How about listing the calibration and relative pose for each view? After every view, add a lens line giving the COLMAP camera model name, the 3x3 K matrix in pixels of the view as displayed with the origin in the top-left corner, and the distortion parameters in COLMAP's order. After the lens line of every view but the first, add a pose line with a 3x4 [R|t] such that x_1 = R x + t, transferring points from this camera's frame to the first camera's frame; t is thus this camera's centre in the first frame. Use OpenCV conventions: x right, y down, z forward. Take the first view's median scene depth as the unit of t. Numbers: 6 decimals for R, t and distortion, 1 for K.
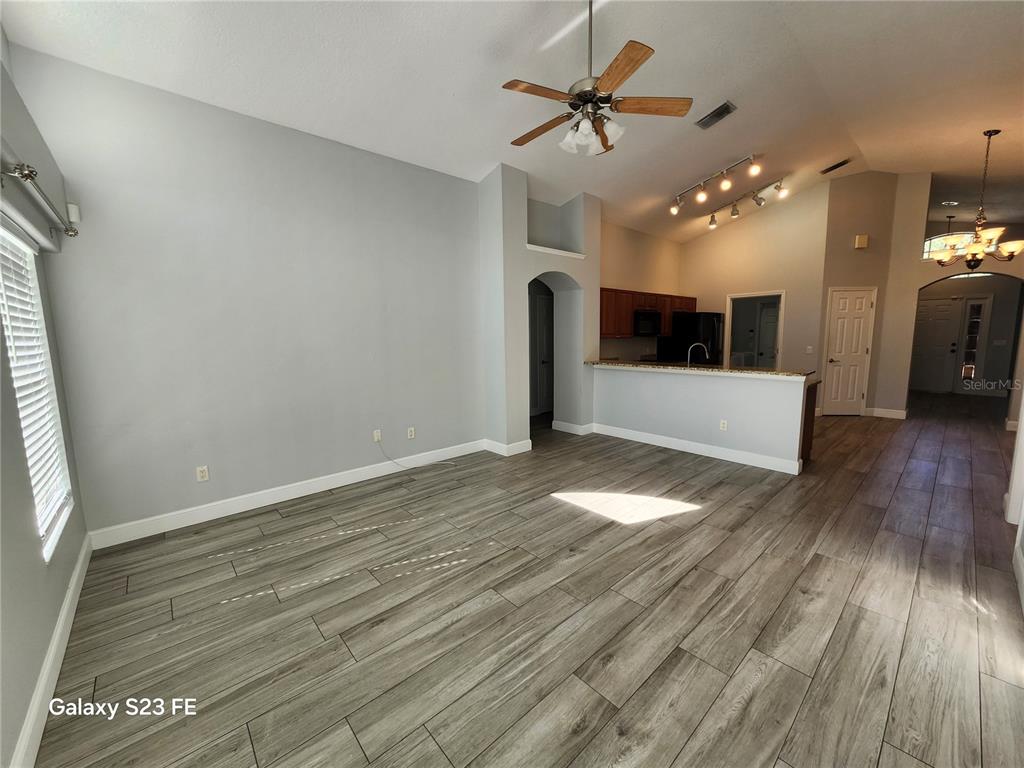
lens RADIAL K [[401.4, 0, 513.0], [0, 401.4, 381.8], [0, 0, 1]] dist [0.000566, -0.001338]
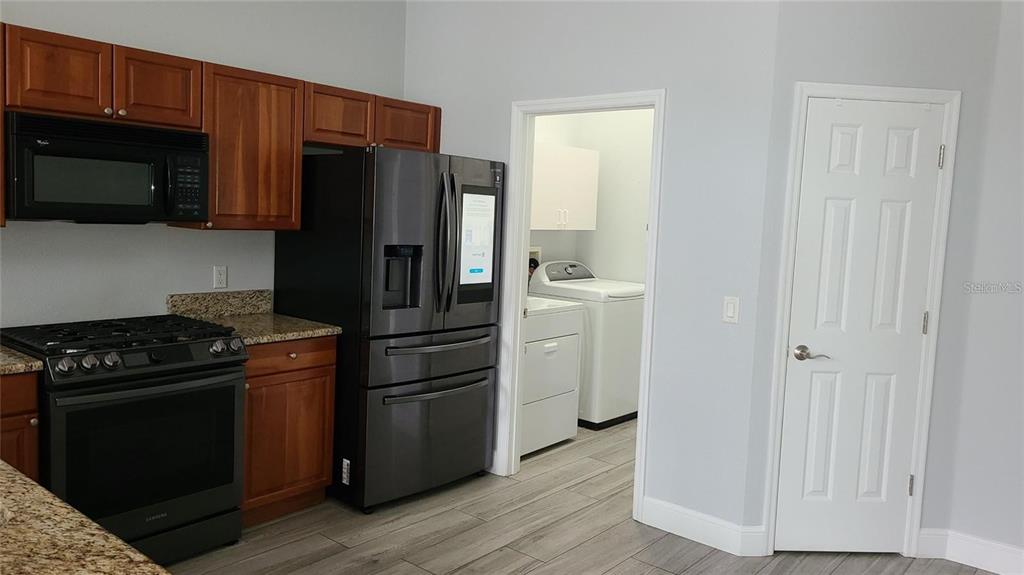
lens RADIAL K [[763.3, 0, 512.2], [0, 763.3, 274.8], [0, 0, 1]] dist [0.057985, -0.036472]
pose [[0.986841, 0.045398, 0.155189, 0.635325], [-0.039584, 0.998401, -0.040348, -0.094431], [-0.156772, 0.033674, 0.987061, 0.634764]]
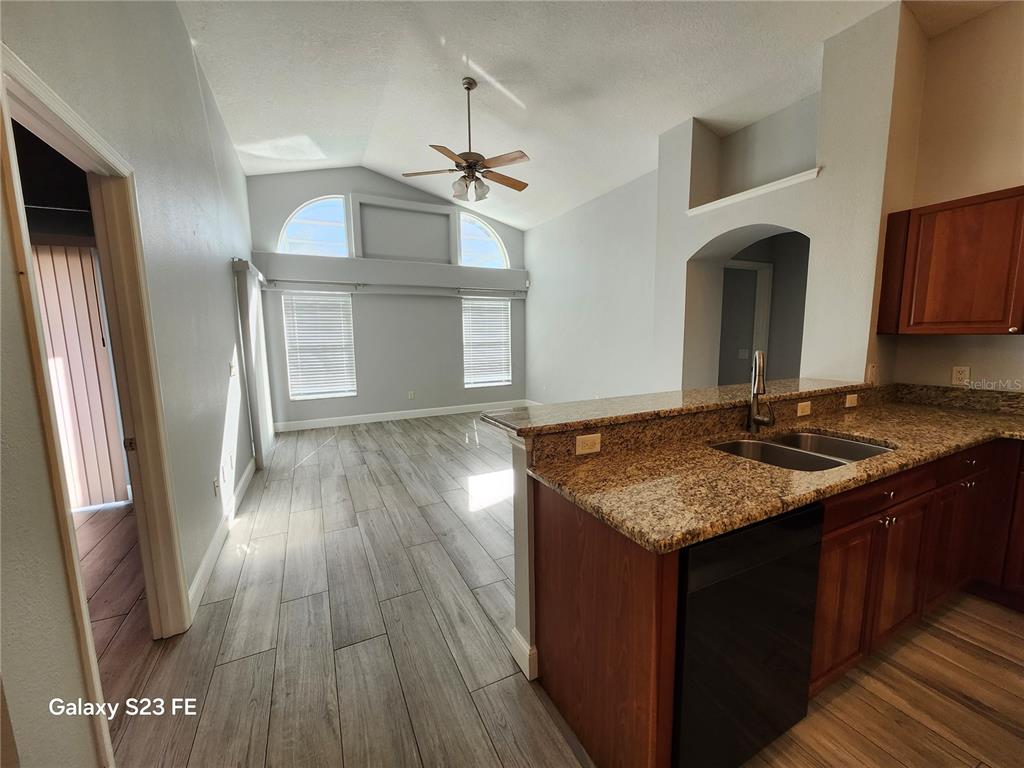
lens RADIAL K [[401.4, 0, 506.3], [0, 401.4, 381.6], [0, 0, 1]] dist [0.000566, -0.001338]
pose [[-0.270925, 0.134633, -0.953139, 0.809494], [-0.099320, 0.980976, 0.166796, -0.097283], [0.957463, 0.139855, -0.252400, 0.792396]]
